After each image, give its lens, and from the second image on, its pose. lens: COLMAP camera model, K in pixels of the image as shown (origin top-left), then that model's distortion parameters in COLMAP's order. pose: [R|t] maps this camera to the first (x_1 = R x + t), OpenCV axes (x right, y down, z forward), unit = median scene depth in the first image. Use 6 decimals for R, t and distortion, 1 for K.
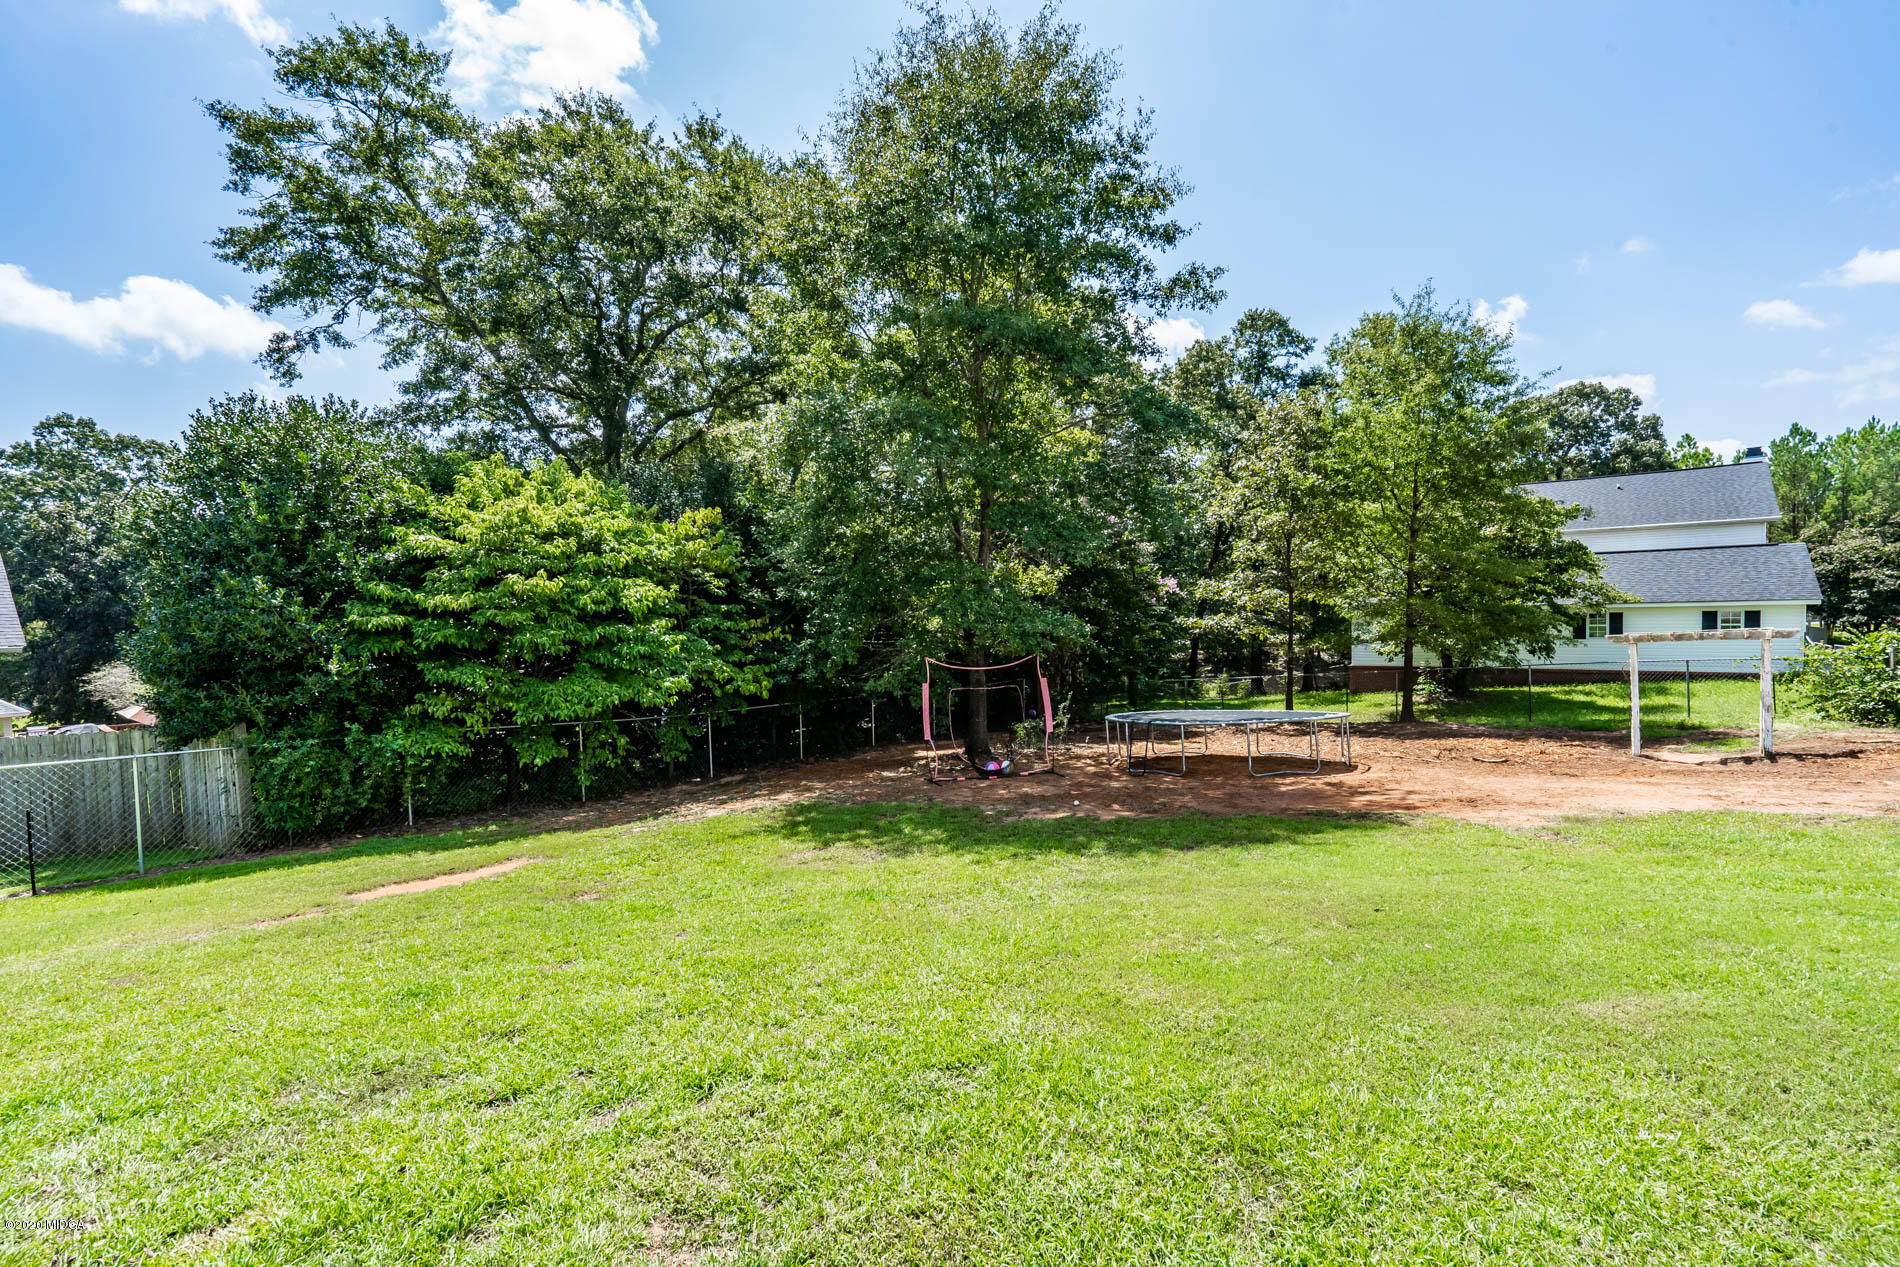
lens RADIAL K [[868.9, 0, 947.6], [0, 868.9, 641.3], [0, 0, 1]] dist [-0.004473, 0.000641]
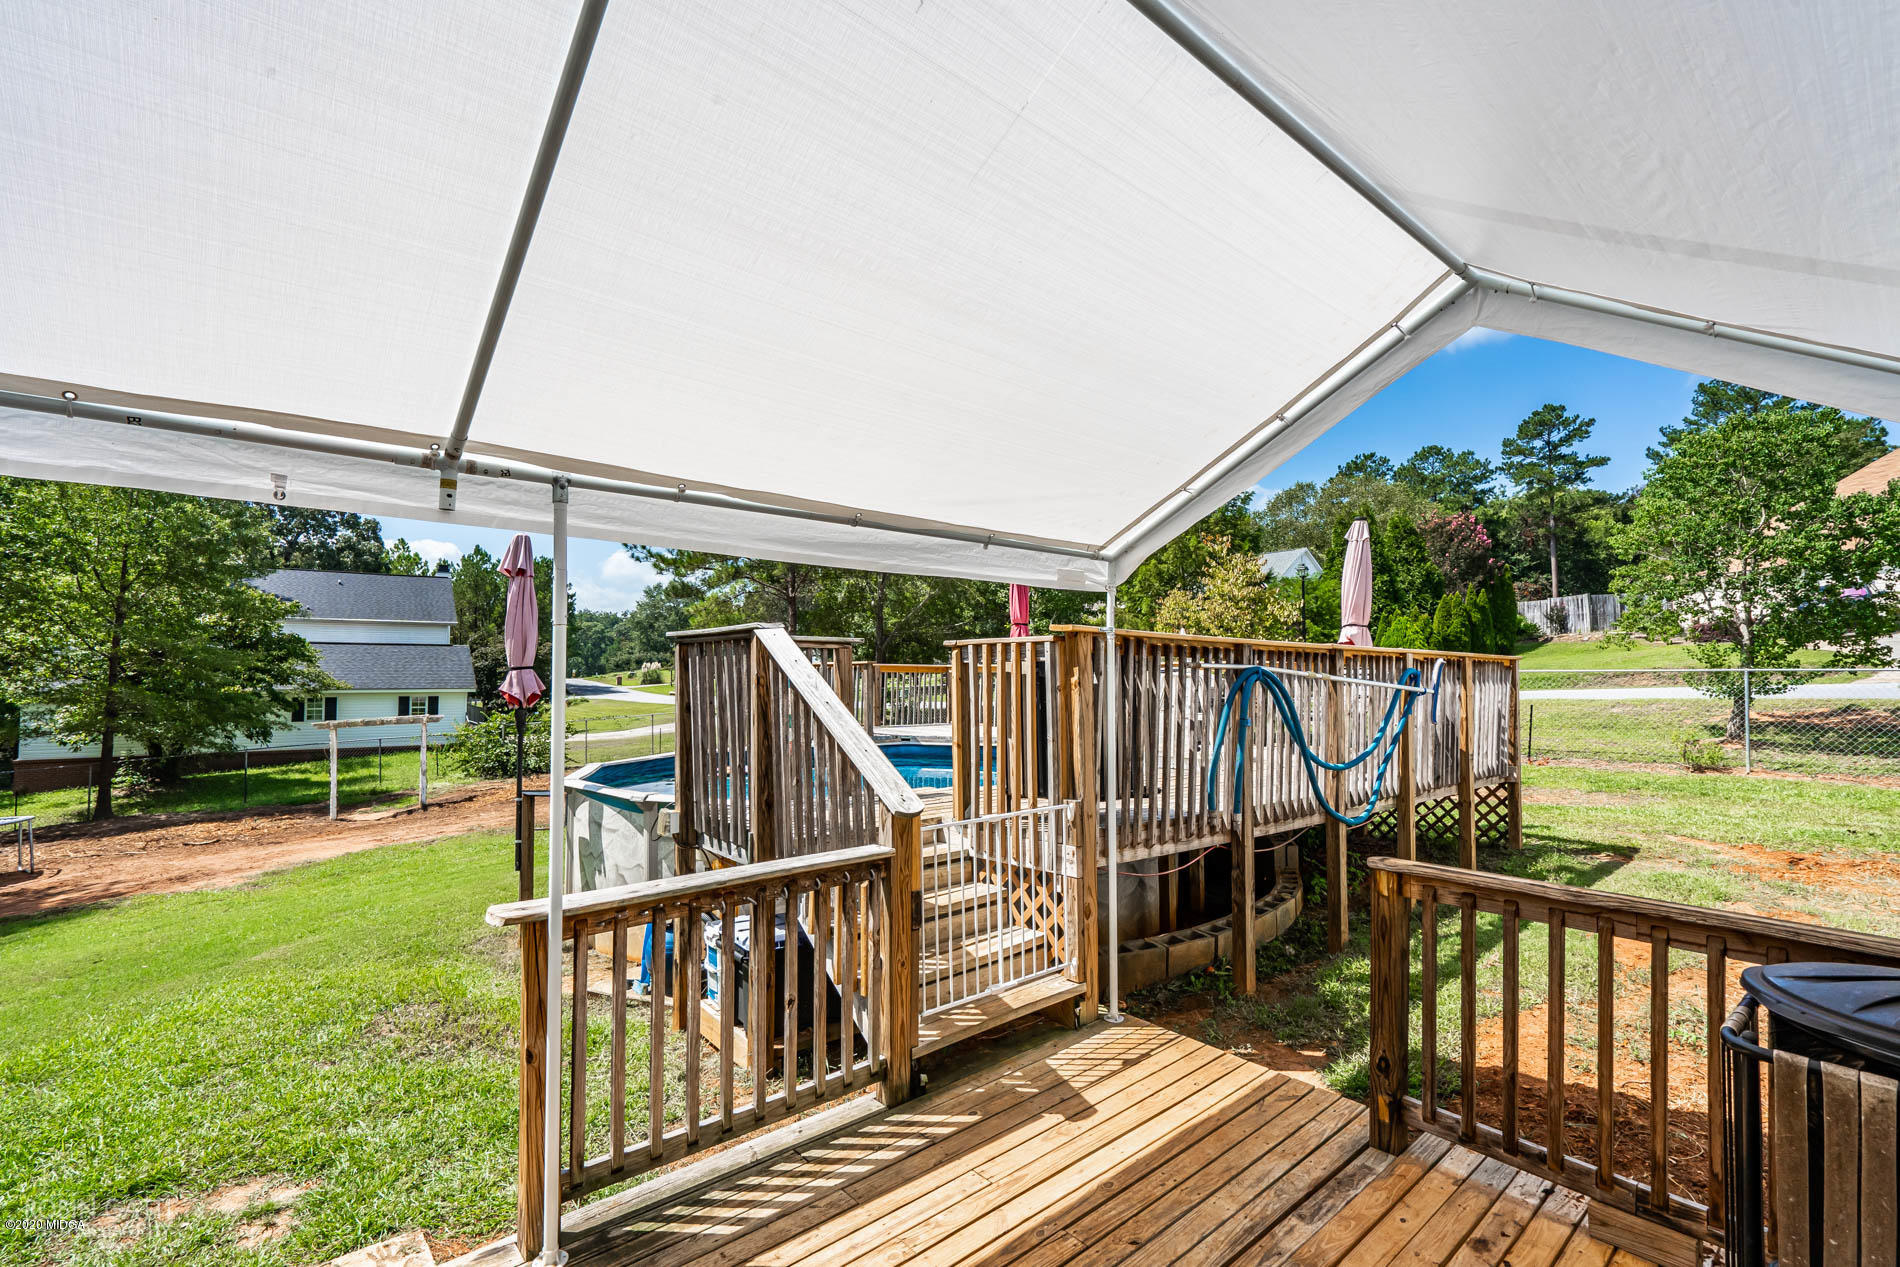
lens RADIAL K [[868.9, 0, 947.6], [0, 868.9, 641.3], [0, 0, 1]] dist [-0.004473, 0.000641]
pose [[0.301971, 0.059076, 0.951485, -0.084642], [0.024290, 0.997277, -0.069628, -0.009586], [-0.953007, 0.044137, 0.299714, -0.137962]]
